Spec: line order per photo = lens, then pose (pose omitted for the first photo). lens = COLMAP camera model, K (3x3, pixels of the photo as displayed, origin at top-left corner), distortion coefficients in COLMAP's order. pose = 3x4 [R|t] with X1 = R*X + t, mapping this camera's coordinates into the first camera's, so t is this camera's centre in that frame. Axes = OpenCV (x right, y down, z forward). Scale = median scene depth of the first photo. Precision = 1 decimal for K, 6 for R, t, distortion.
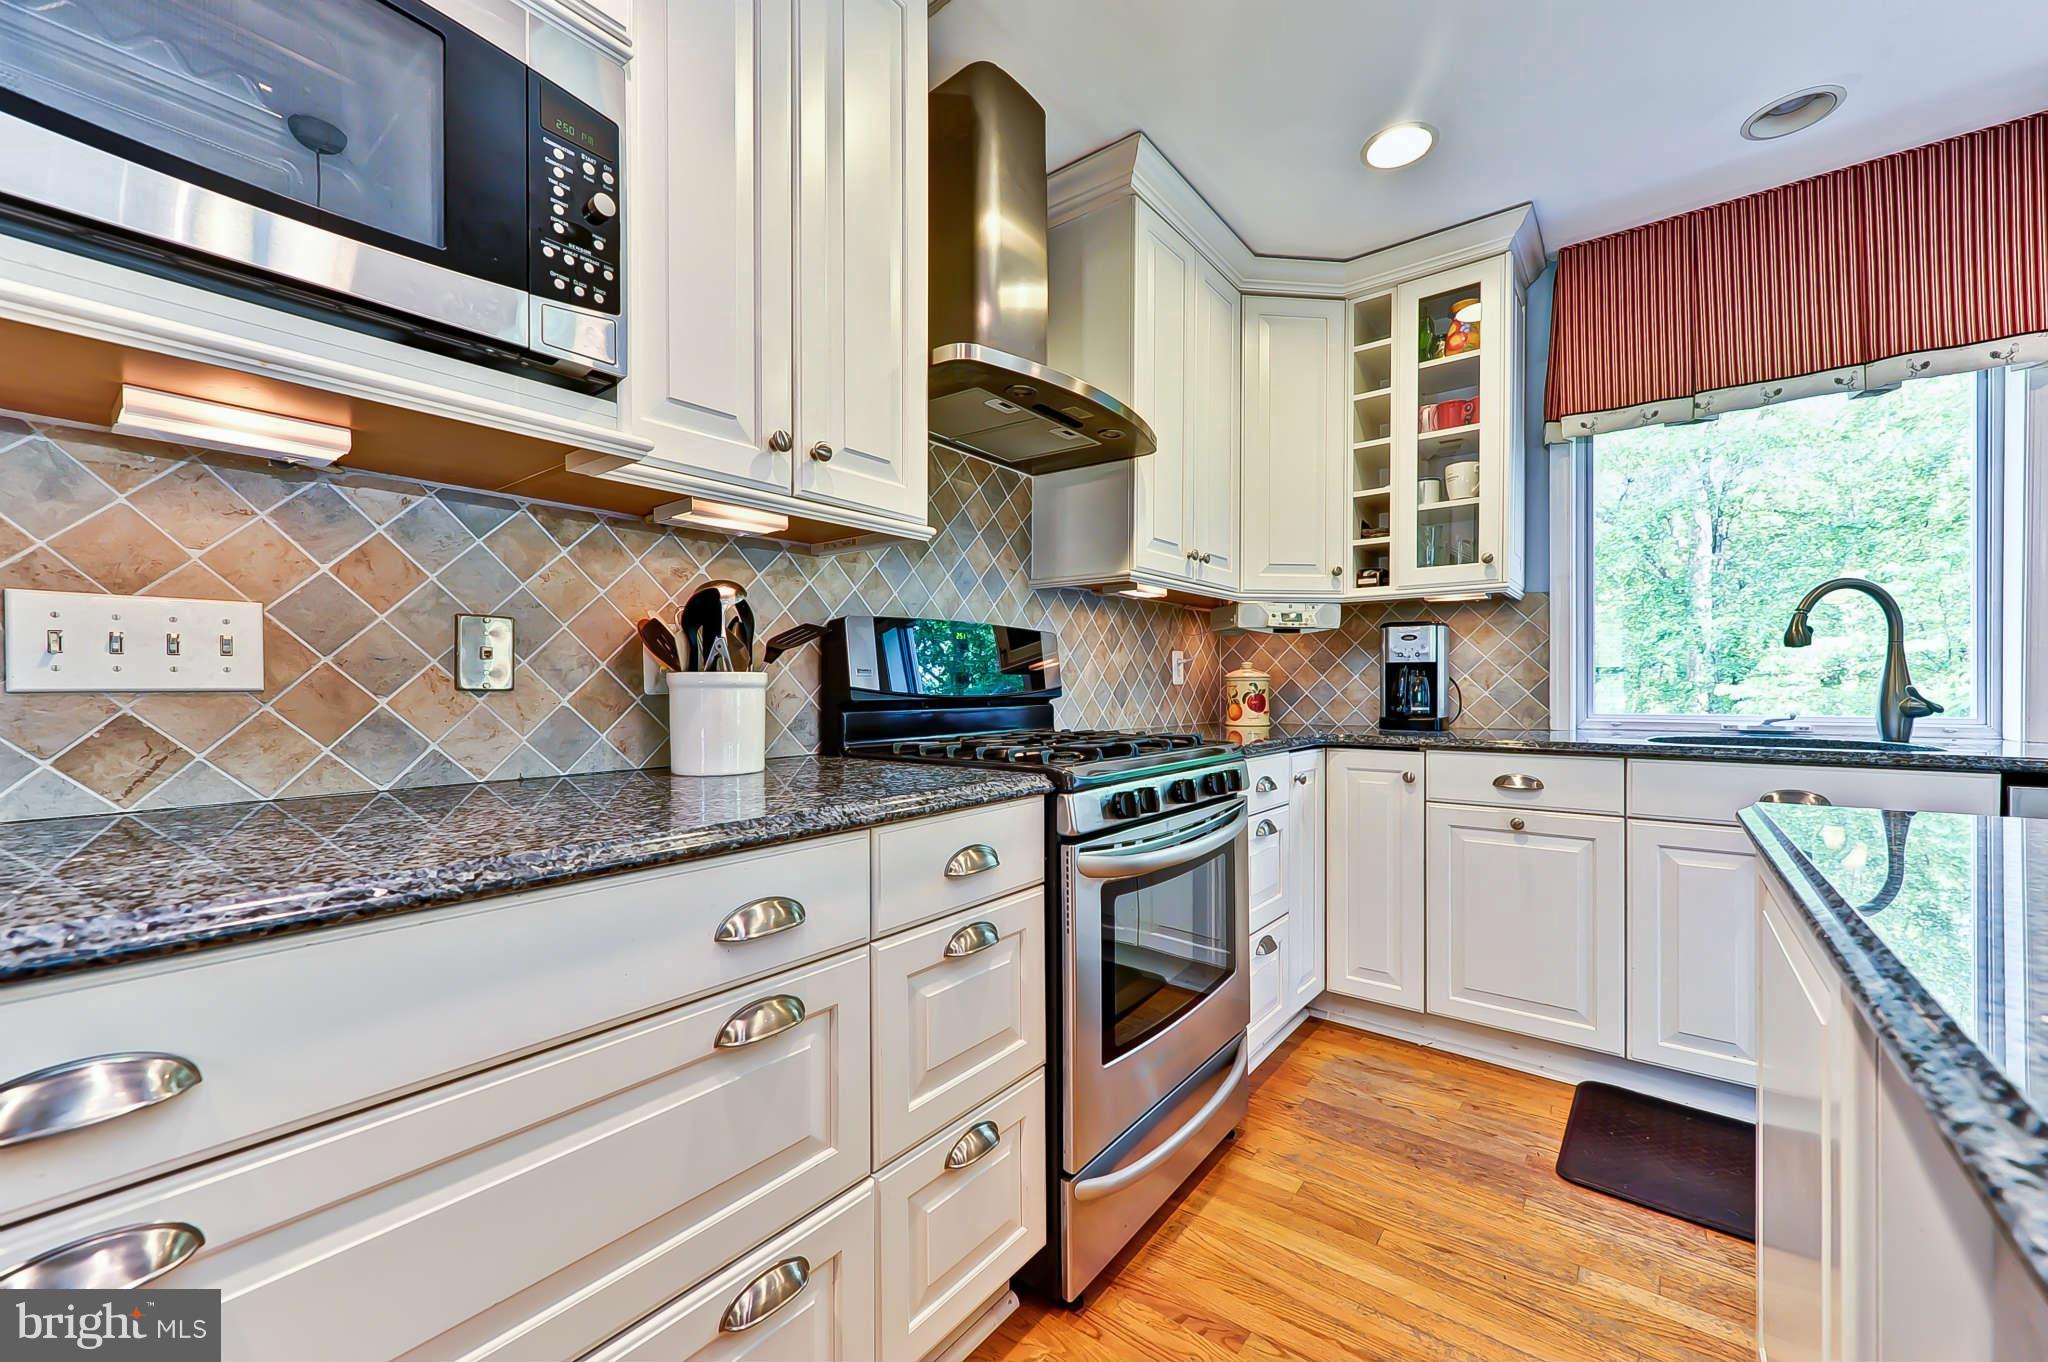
lens RADIAL K [[801.4, 0, 1022.4], [0, 801.4, 694.4], [0, 0, 1]] dist [0.004866, -0.001792]
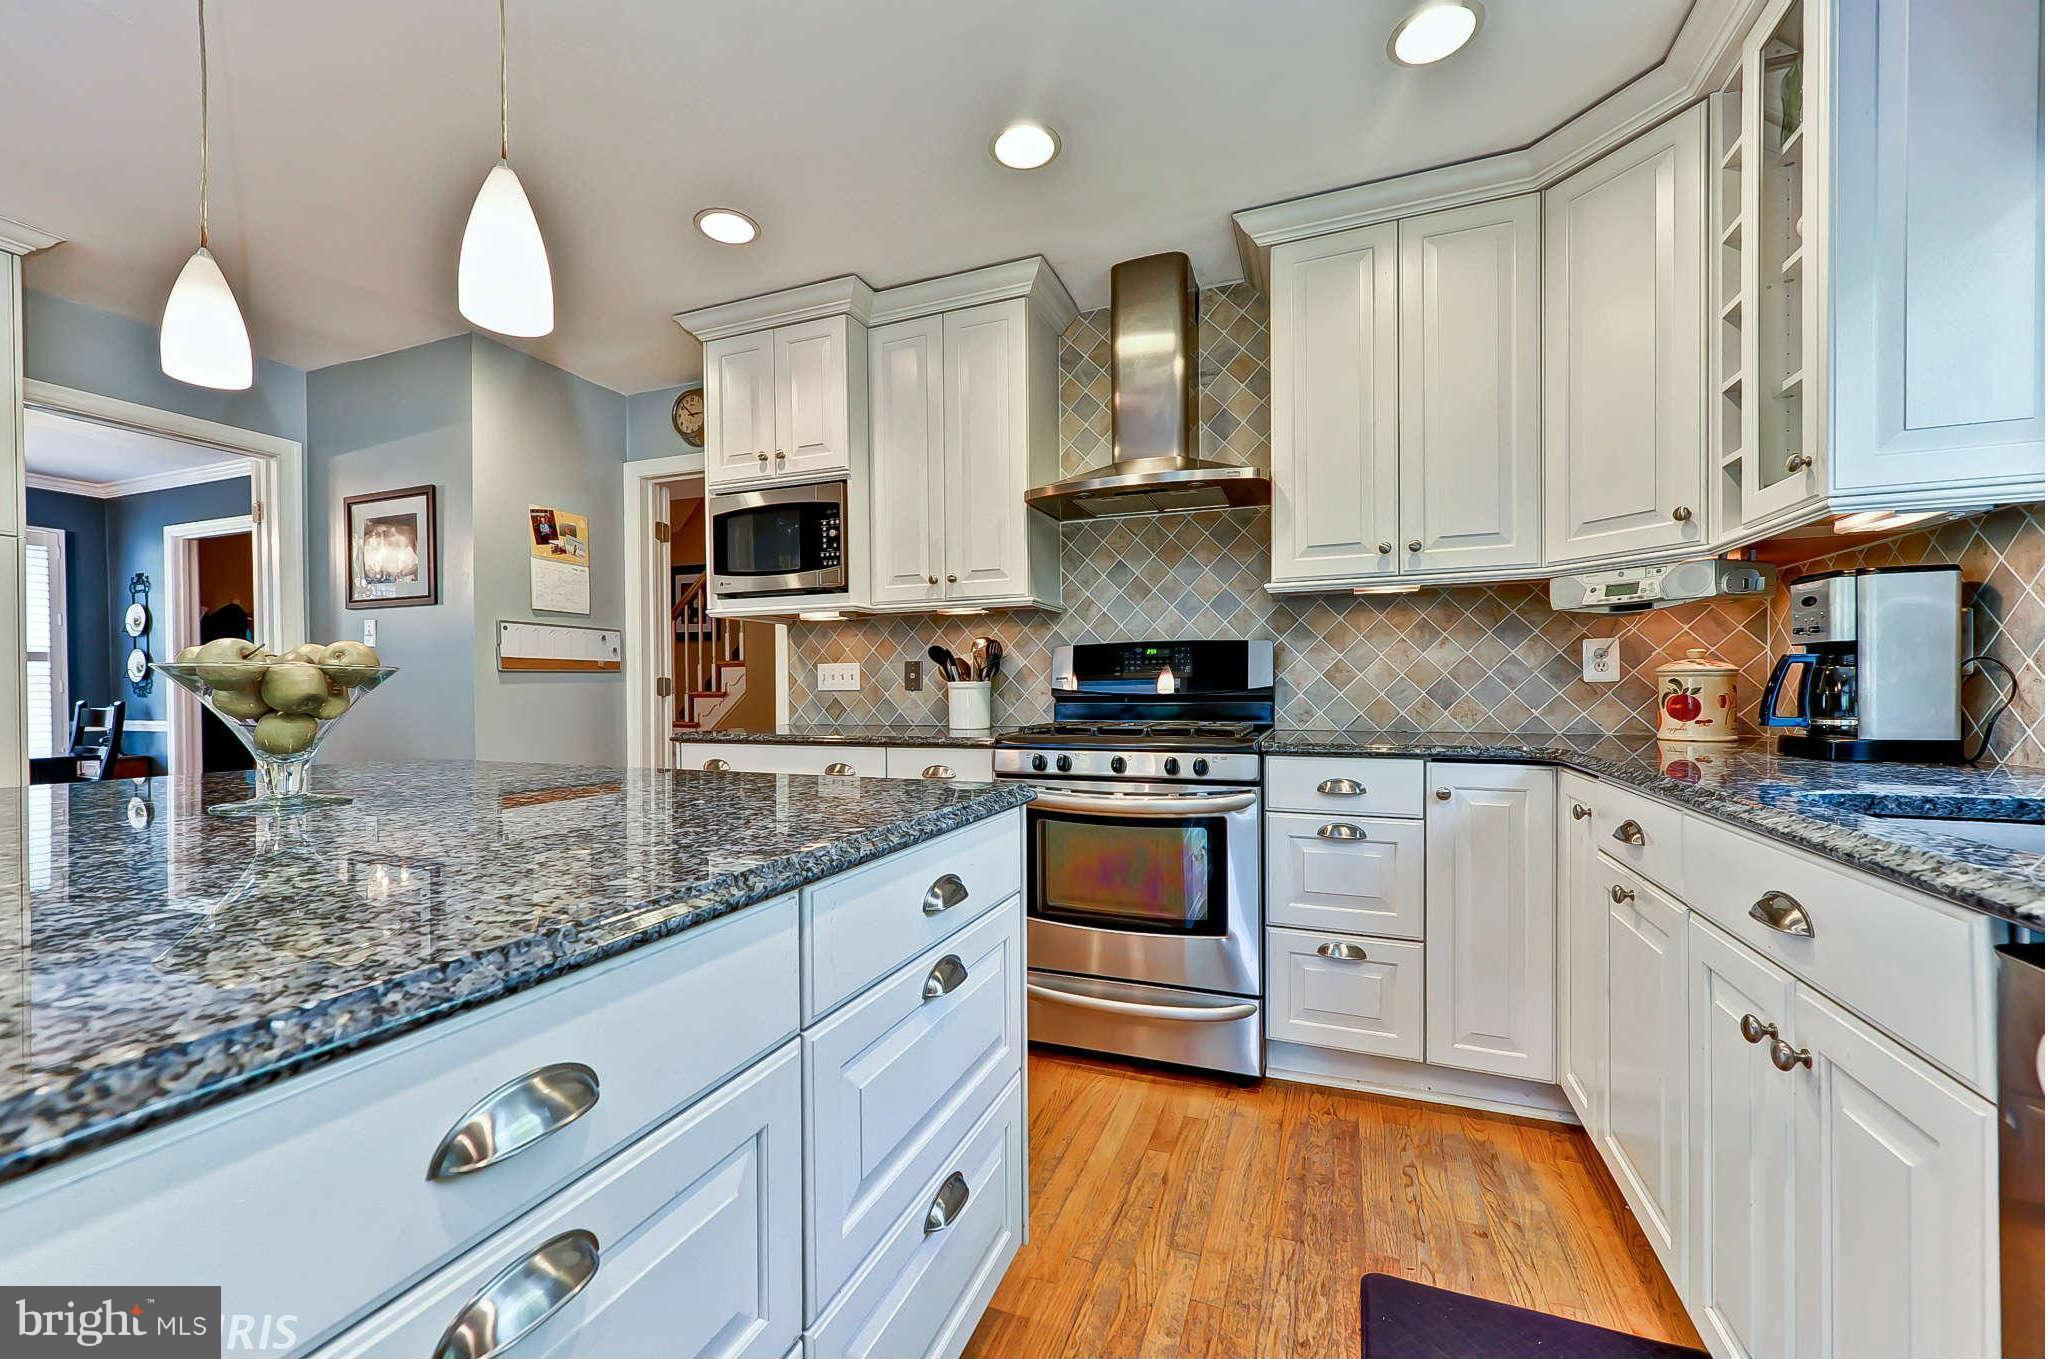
lens RADIAL K [[801.4, 0, 1015.6], [0, 801.4, 689.0], [0, 0, 1]] dist [0.004866, -0.001792]
pose [[0.287968, 0.000828, -0.957640, 1.127454], [-0.001196, 0.999999, 0.000505, -0.006709], [0.957639, 0.001000, 0.287968, 0.338361]]
